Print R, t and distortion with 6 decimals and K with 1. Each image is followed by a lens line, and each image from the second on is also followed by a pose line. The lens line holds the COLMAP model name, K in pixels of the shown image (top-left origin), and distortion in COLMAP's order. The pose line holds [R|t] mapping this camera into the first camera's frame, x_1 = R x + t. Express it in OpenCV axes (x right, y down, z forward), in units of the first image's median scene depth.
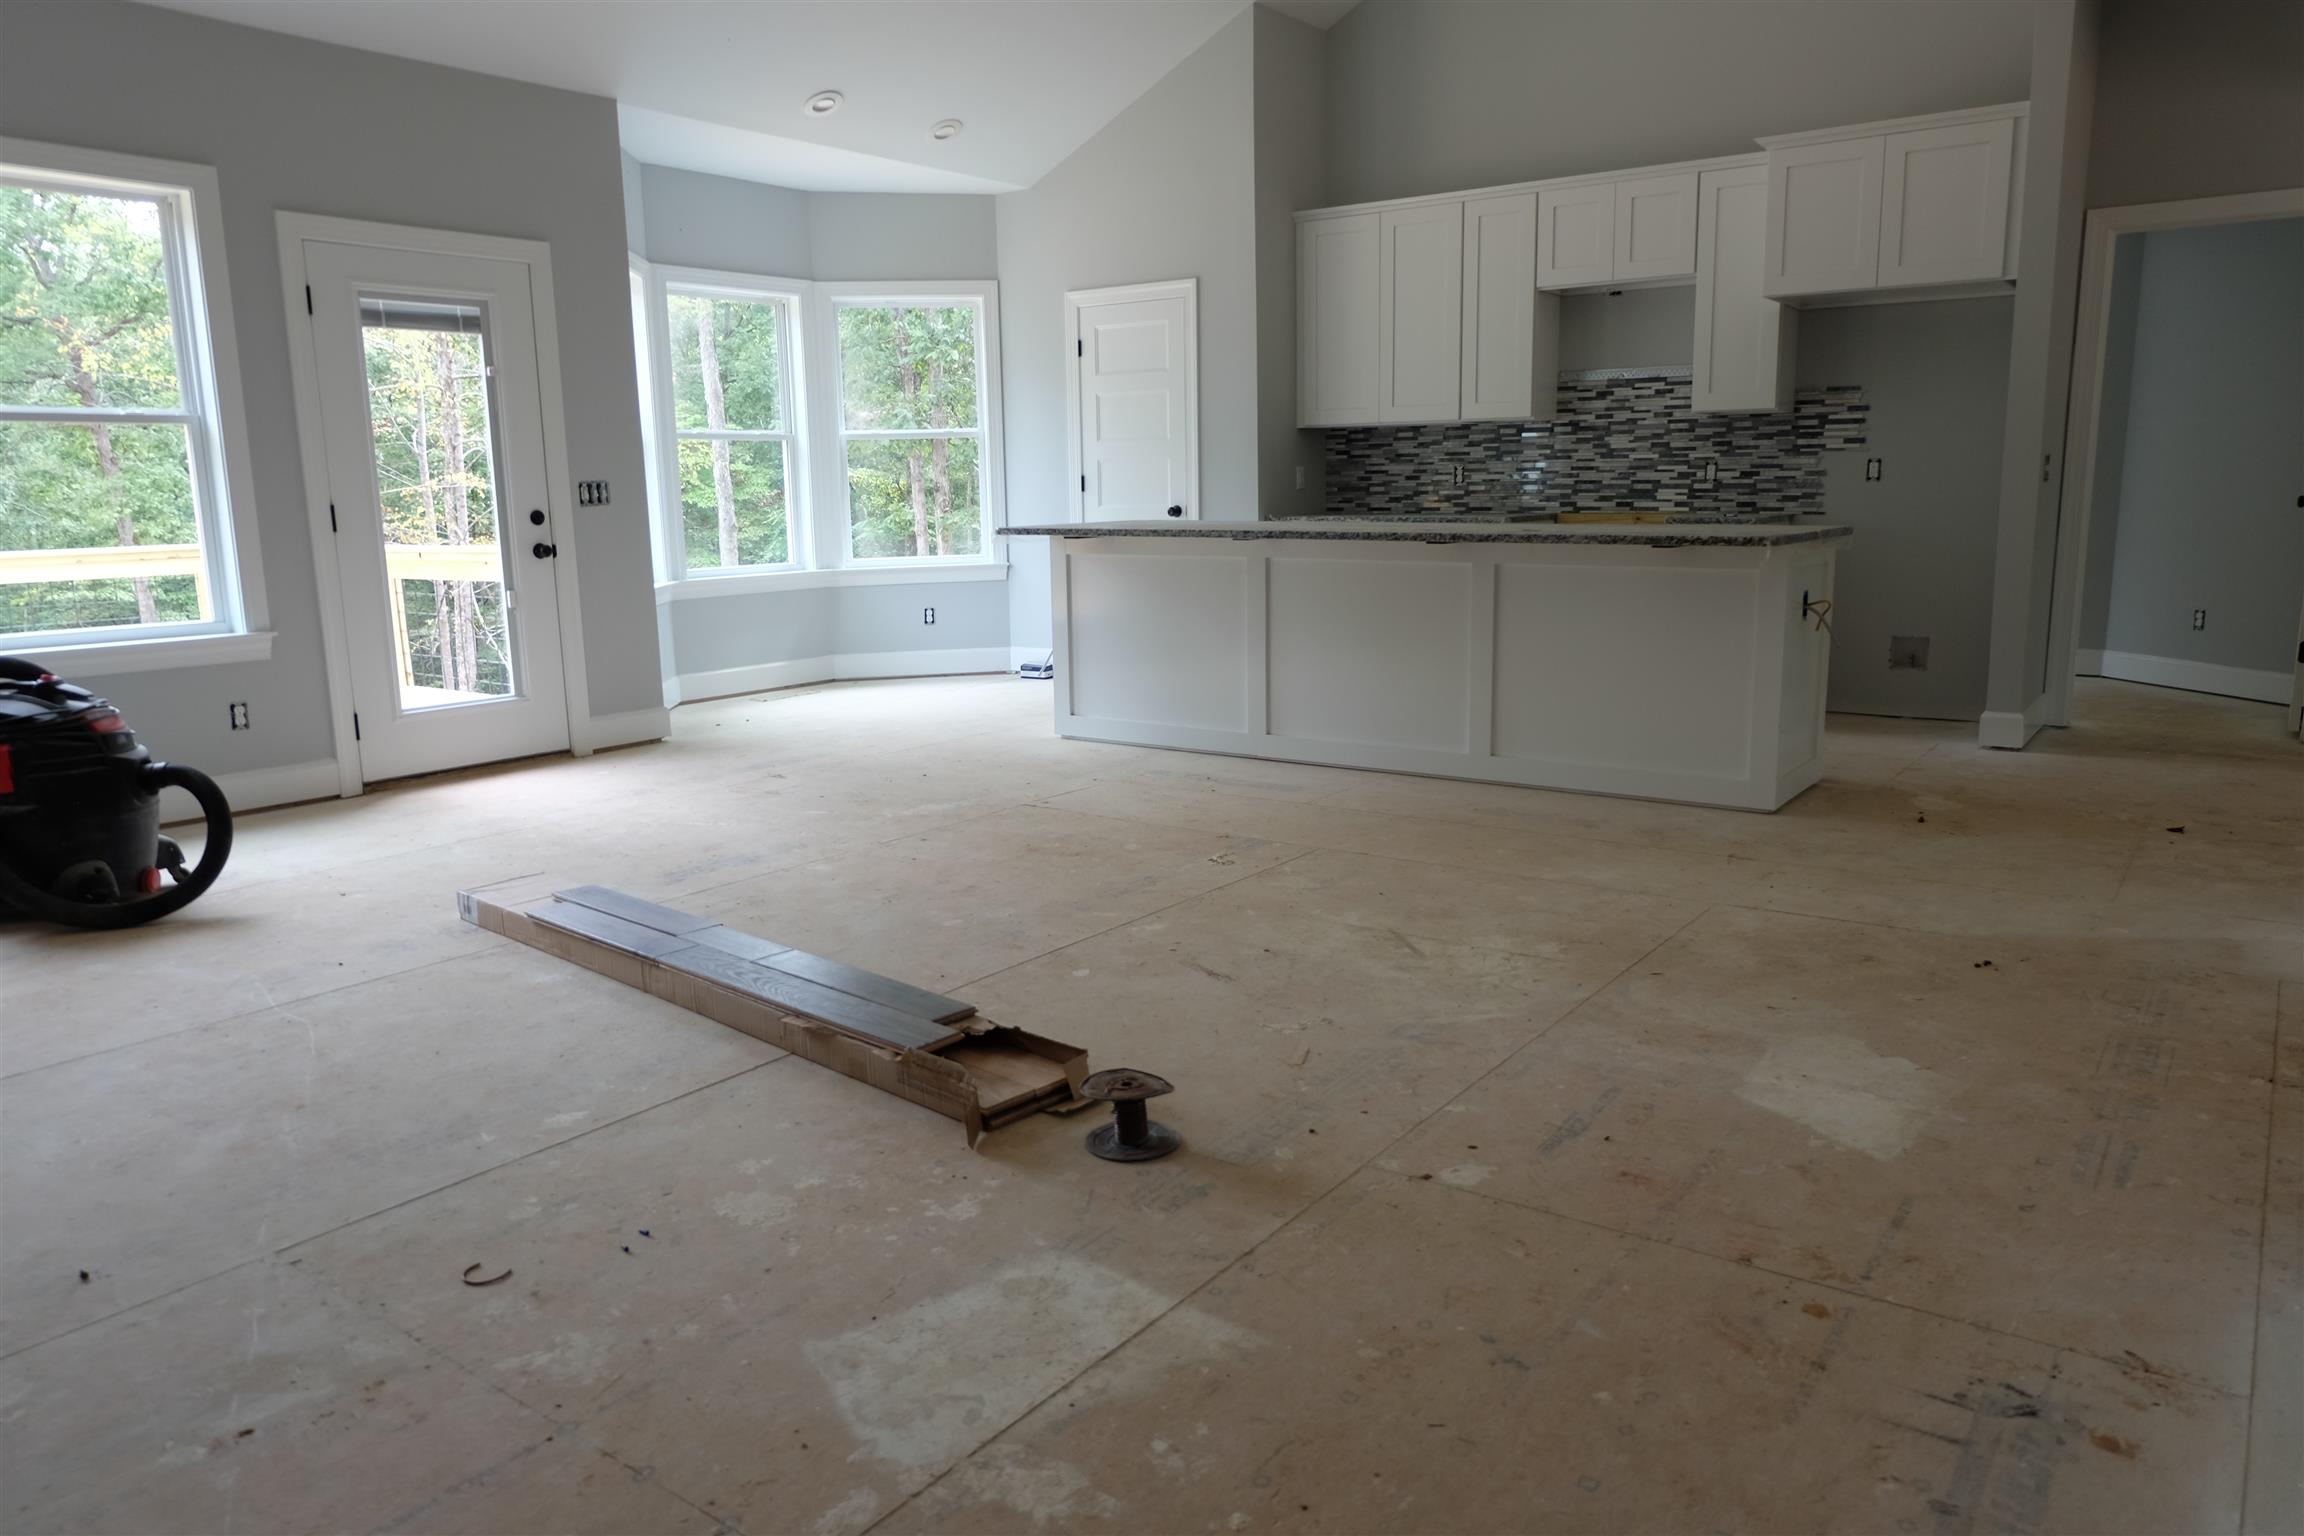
lens RADIAL K [[1570.5, 0, 1143.8], [0, 1570.5, 777.5], [0, 0, 1]] dist [-0.060172, 0.043797]
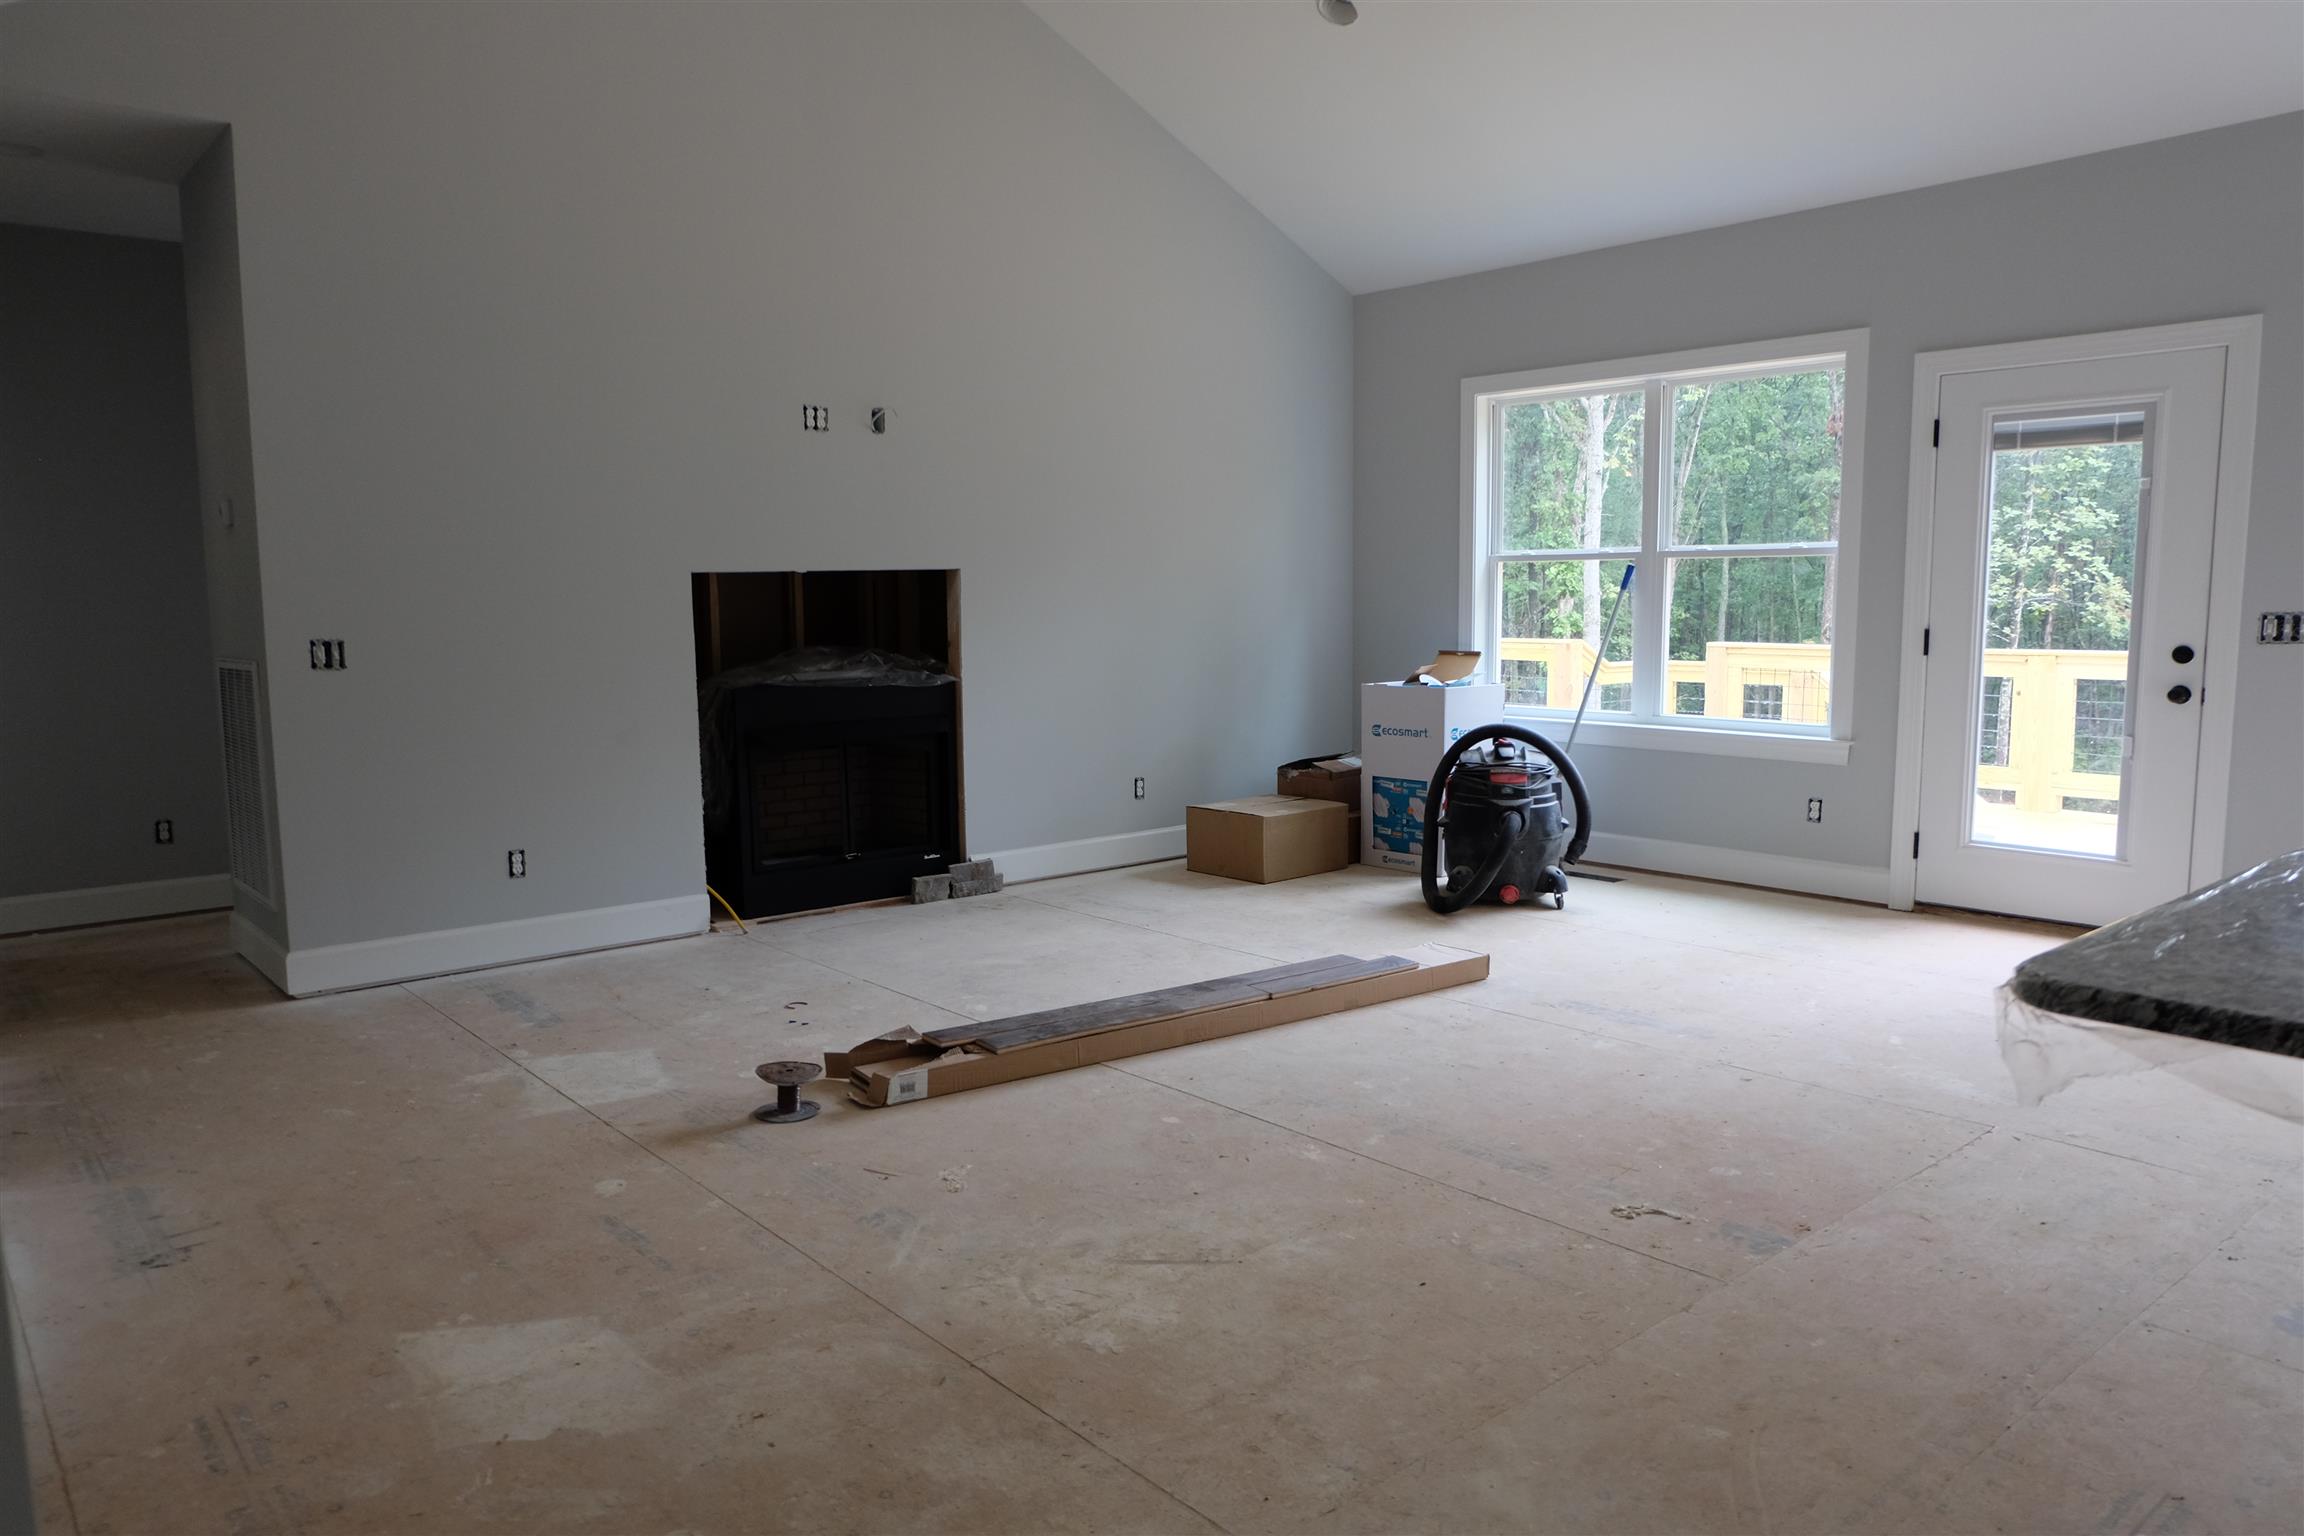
lens RADIAL K [[1570.5, 0, 1156.4], [0, 1570.5, 771.9], [0, 0, 1]] dist [-0.060172, 0.043797]
pose [[-0.228365, 0.134126, -0.964292, 0.490693], [-0.164587, 0.970890, 0.174022, -0.147109], [0.959563, 0.198450, -0.199642, 0.602794]]
